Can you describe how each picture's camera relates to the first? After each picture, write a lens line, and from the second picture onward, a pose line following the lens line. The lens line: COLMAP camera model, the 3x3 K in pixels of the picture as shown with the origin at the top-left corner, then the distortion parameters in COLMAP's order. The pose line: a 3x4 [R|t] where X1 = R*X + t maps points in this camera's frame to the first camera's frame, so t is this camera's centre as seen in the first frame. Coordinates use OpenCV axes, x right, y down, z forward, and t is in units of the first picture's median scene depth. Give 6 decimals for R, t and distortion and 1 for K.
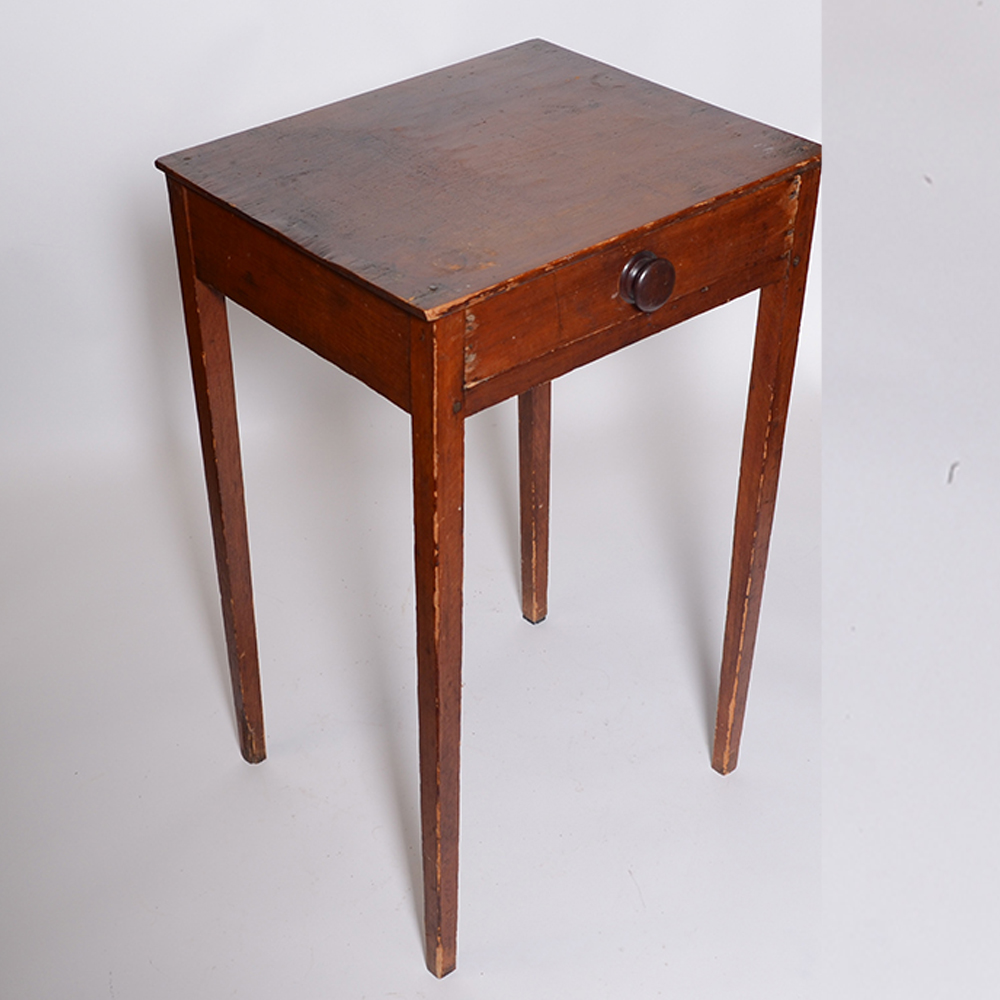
lens RADIAL K [[1593.2, 0, 500.0], [0, 1593.2, 500.0], [0, 0, 1]] dist [-0.048000, -0.060851]
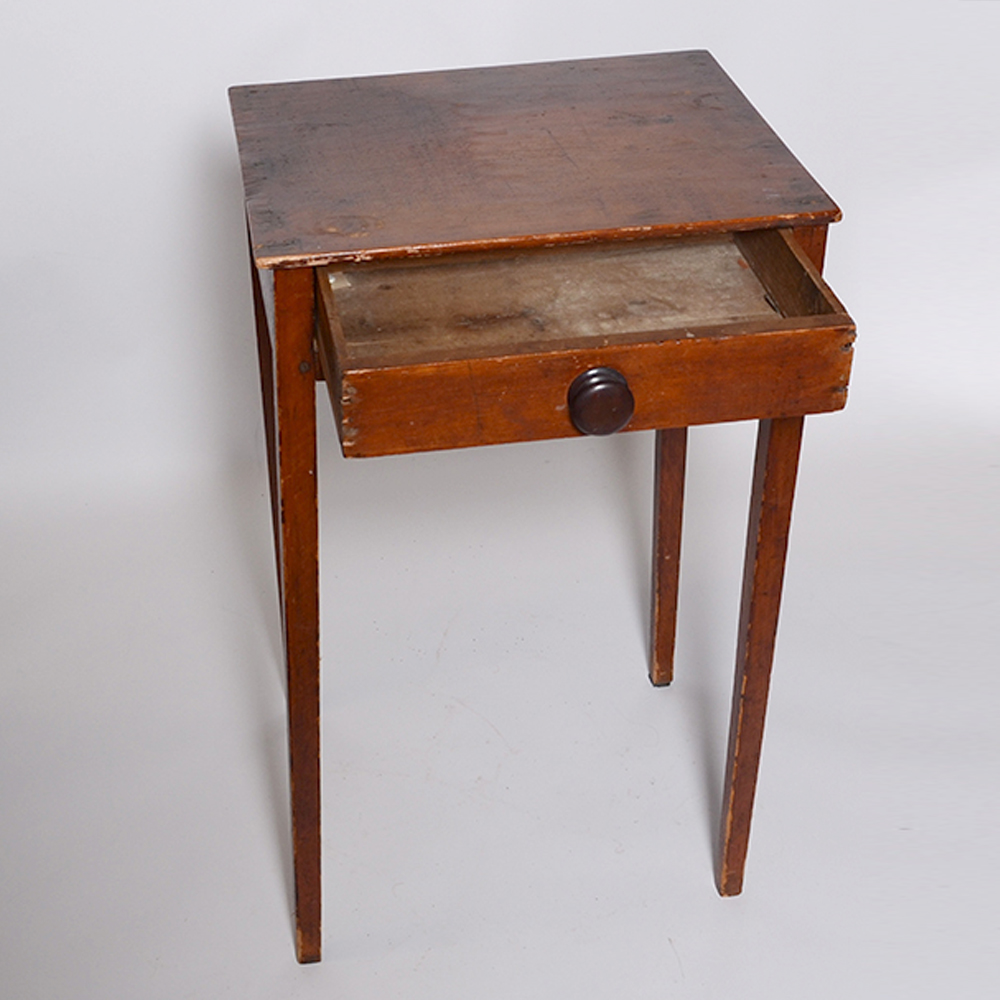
lens RADIAL K [[1799.7, 0, 500.0], [0, 1799.7, 500.0], [0, 0, 1]] dist [-0.034002, -0.230410]
pose [[0.873156, 0.270656, -0.405393, 0.490919], [-0.285492, 0.958062, 0.024732, -0.035996], [0.395085, 0.094141, 0.913808, 0.022606]]
